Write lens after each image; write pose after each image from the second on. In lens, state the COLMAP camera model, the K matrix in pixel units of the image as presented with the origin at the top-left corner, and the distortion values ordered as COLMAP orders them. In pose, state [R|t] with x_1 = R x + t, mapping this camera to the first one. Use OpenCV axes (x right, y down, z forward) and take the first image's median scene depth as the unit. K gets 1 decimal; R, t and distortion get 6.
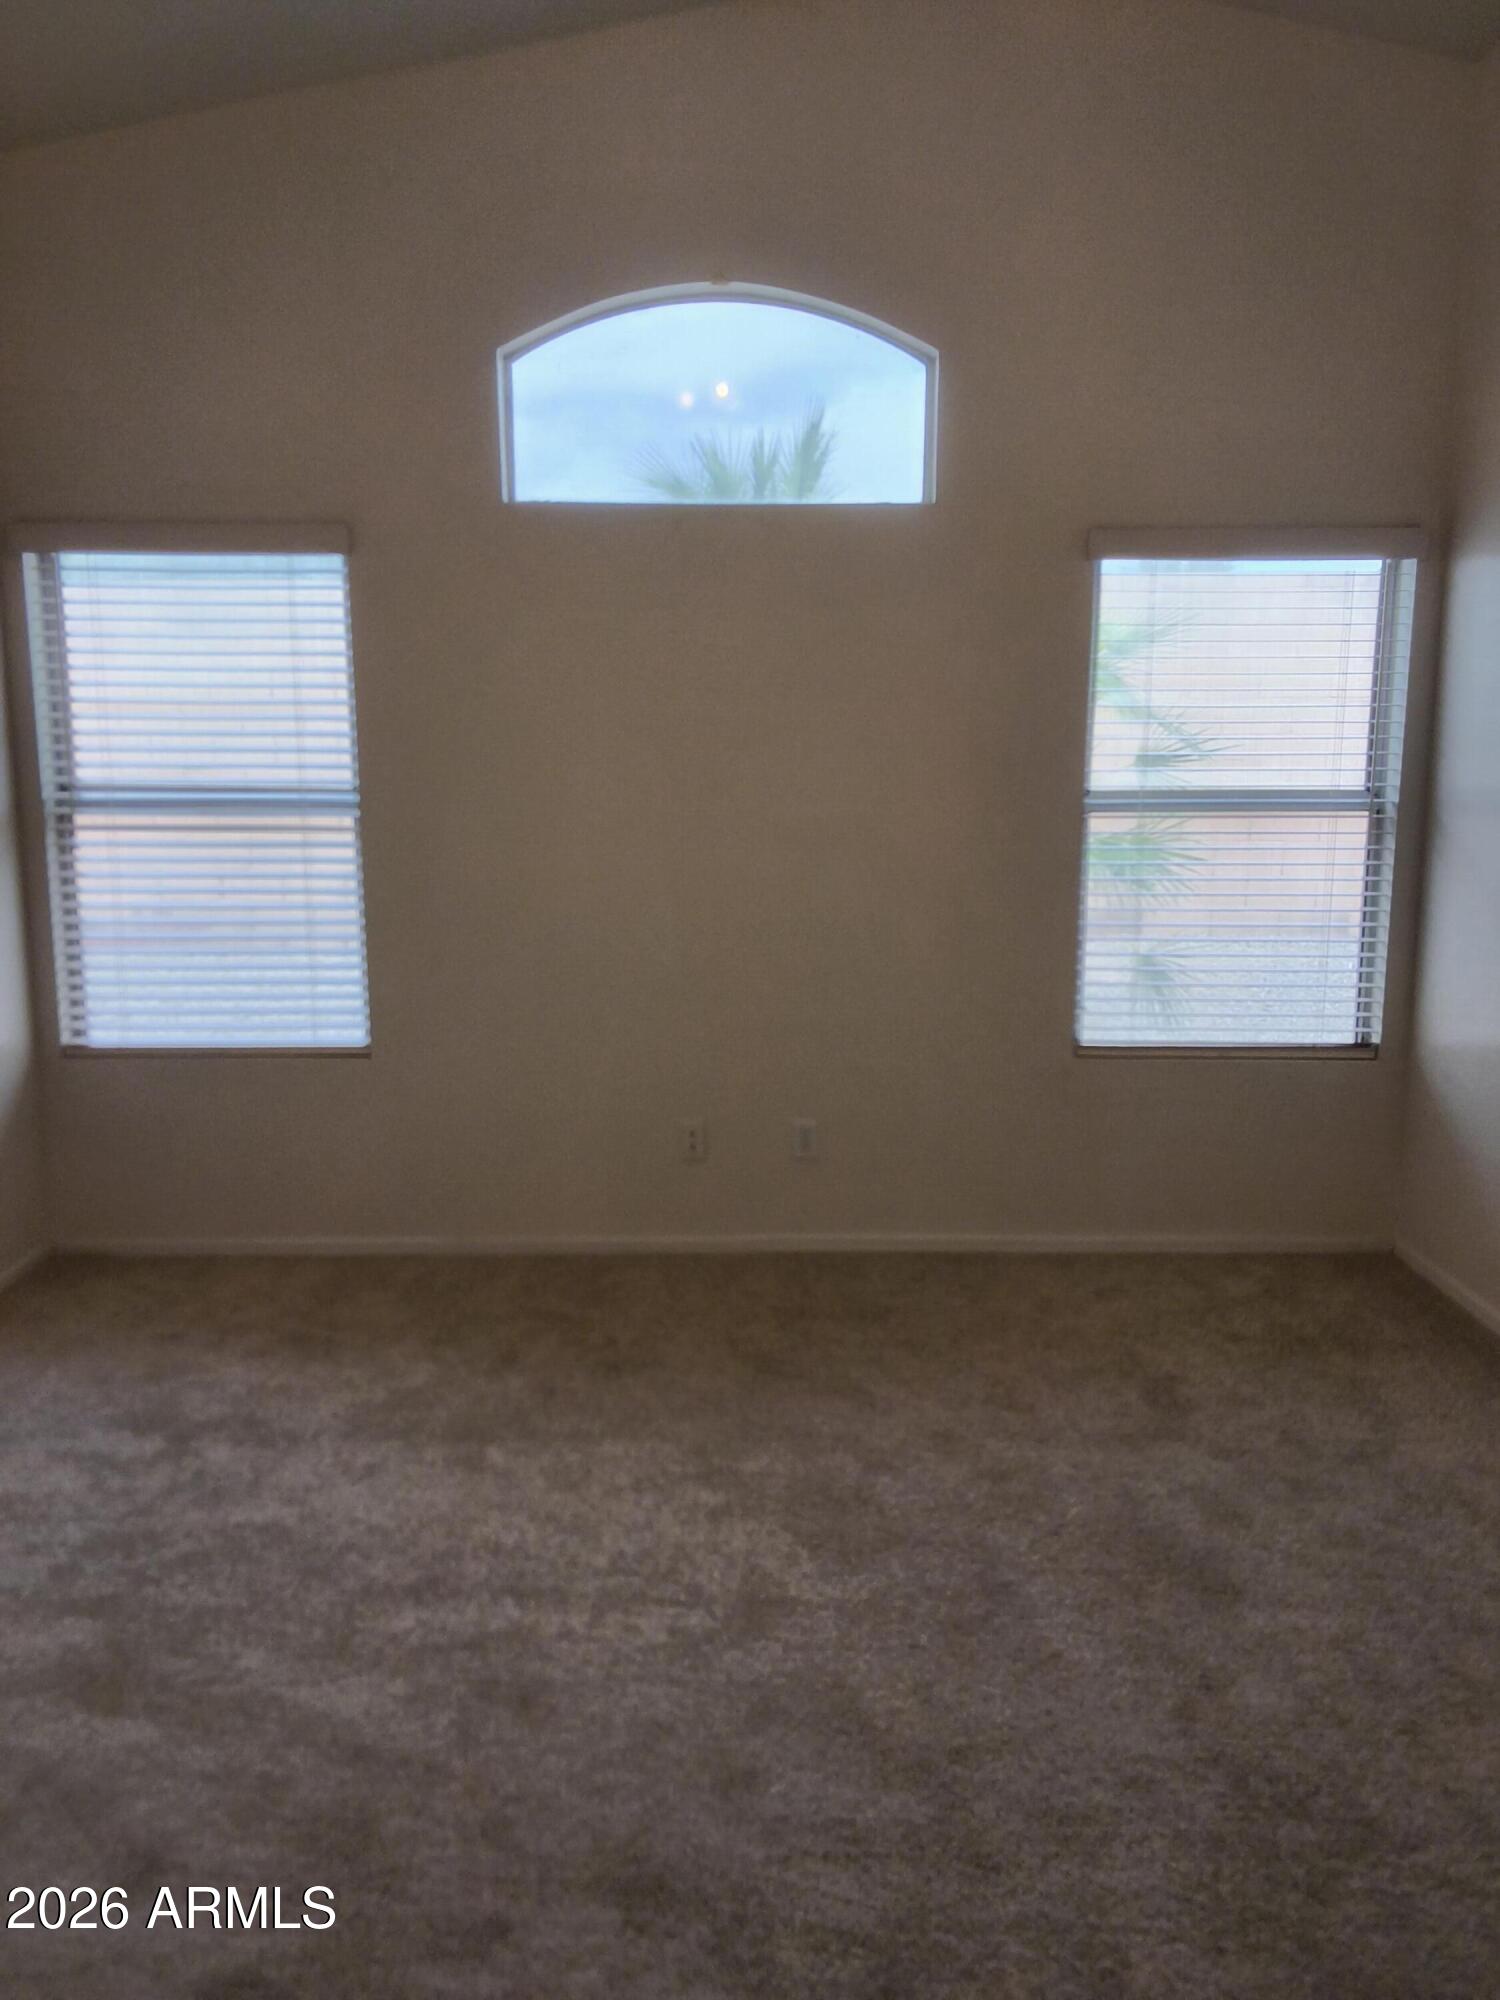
lens RADIAL K [[1585.2, 0, 750.3], [0, 1585.2, 1002.7], [0, 0, 1]] dist [0.042725, -0.042015]
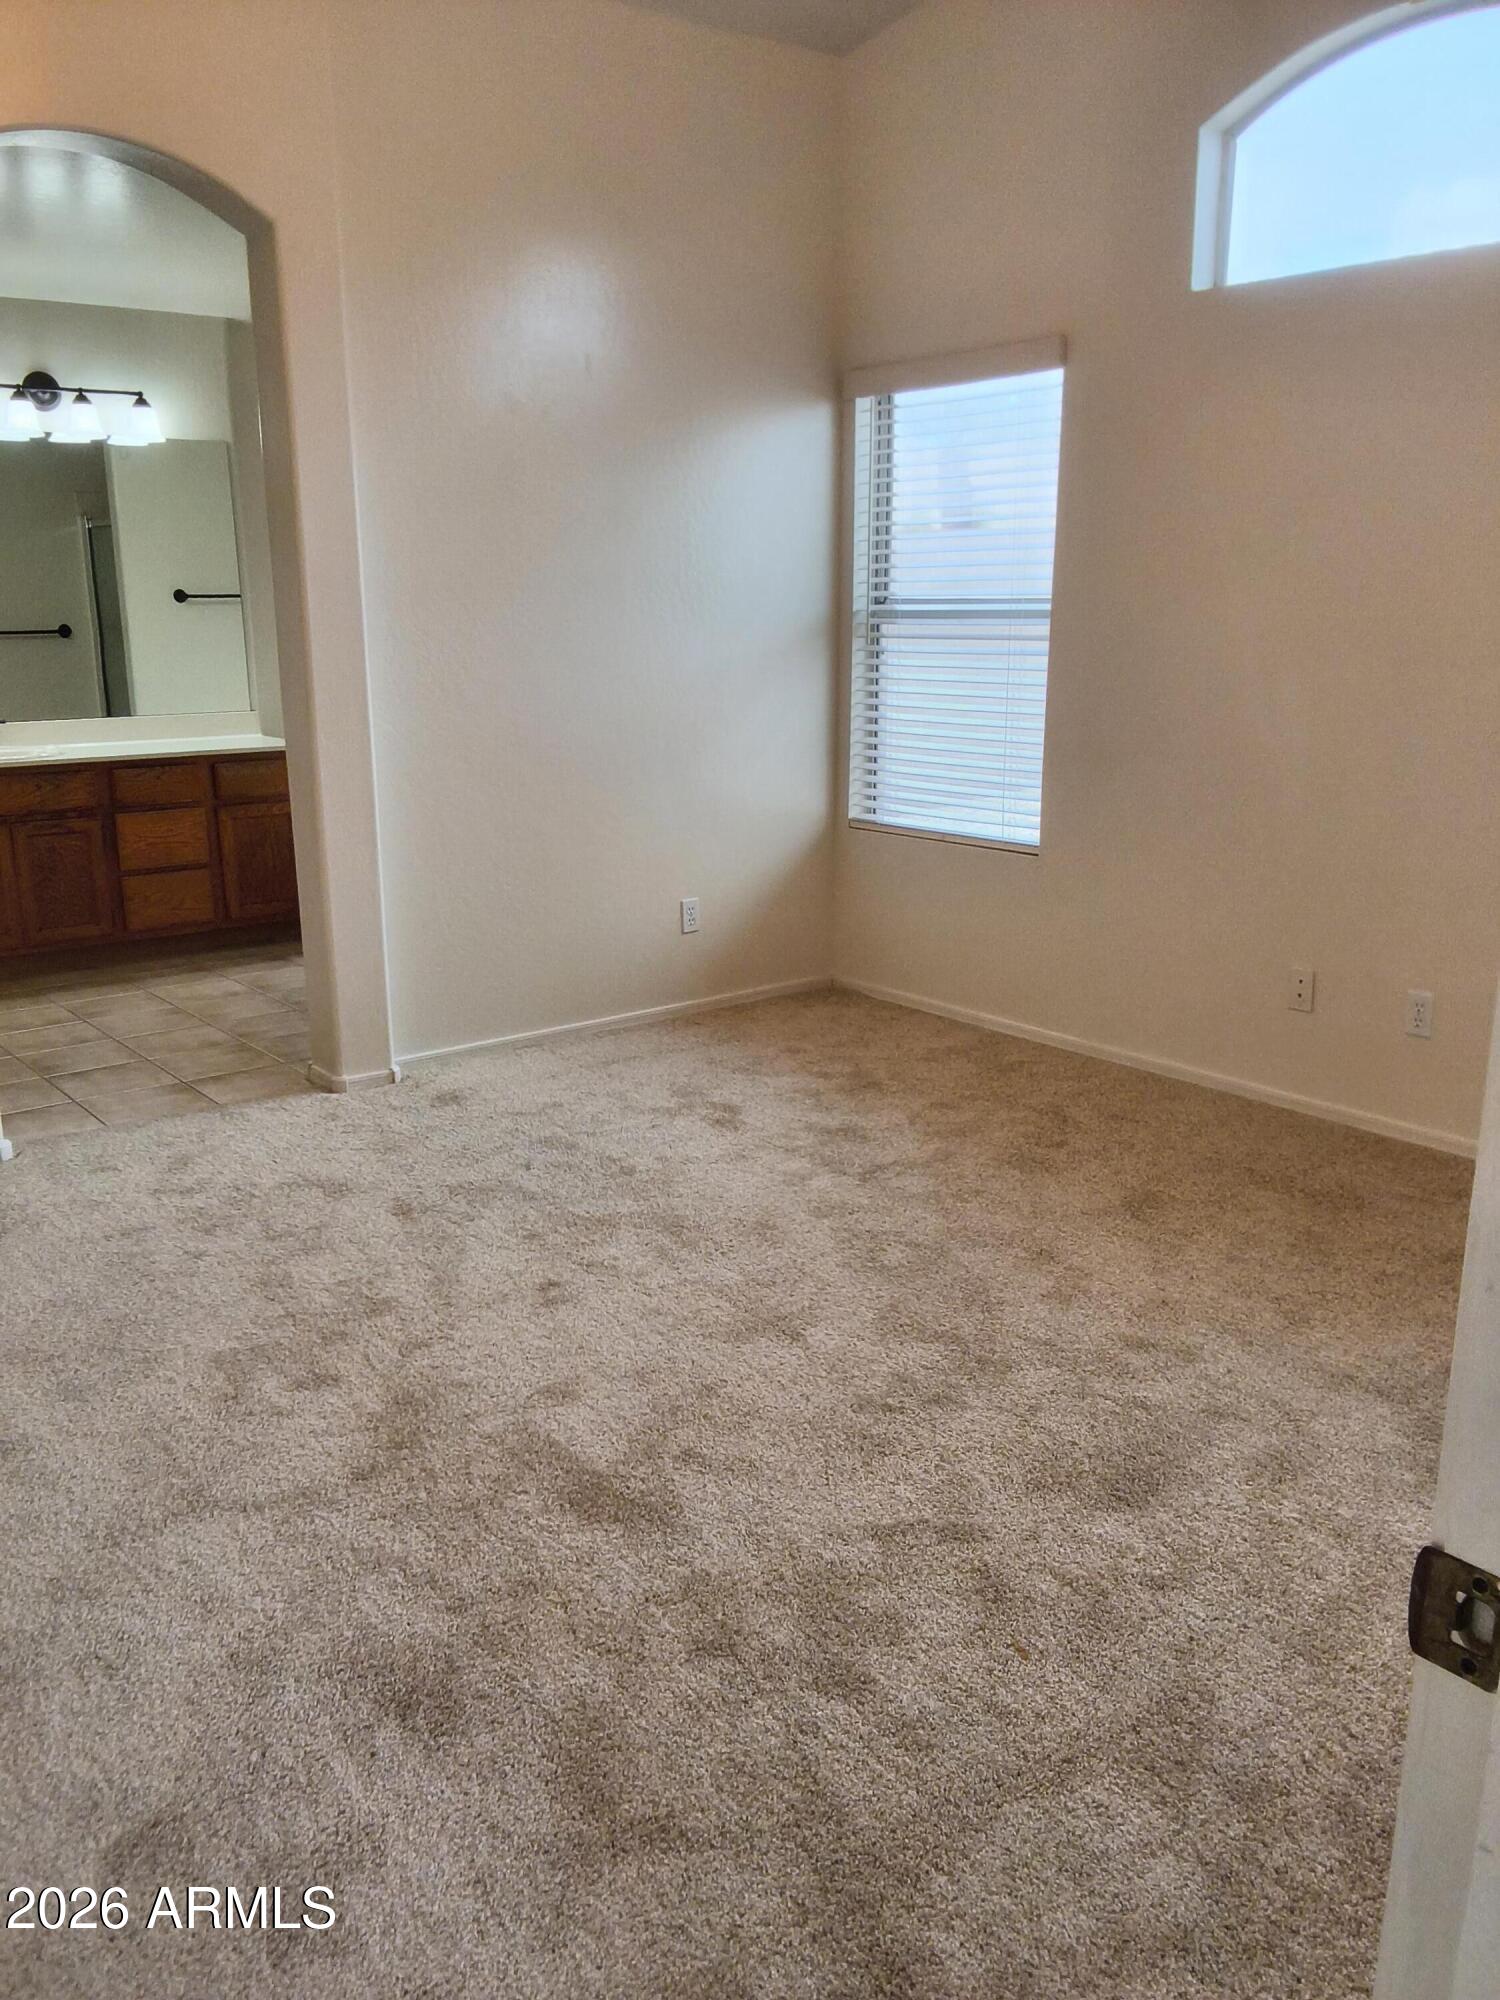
lens RADIAL K [[1585.2, 0, 736.2], [0, 1585.2, 1055.5], [0, 0, 1]] dist [0.042725, -0.042015]
pose [[0.597559, 0.212471, -0.773162, 0.517454], [-0.114465, 0.976981, 0.180015, -0.004744], [0.793612, -0.019069, 0.608125, 0.190886]]
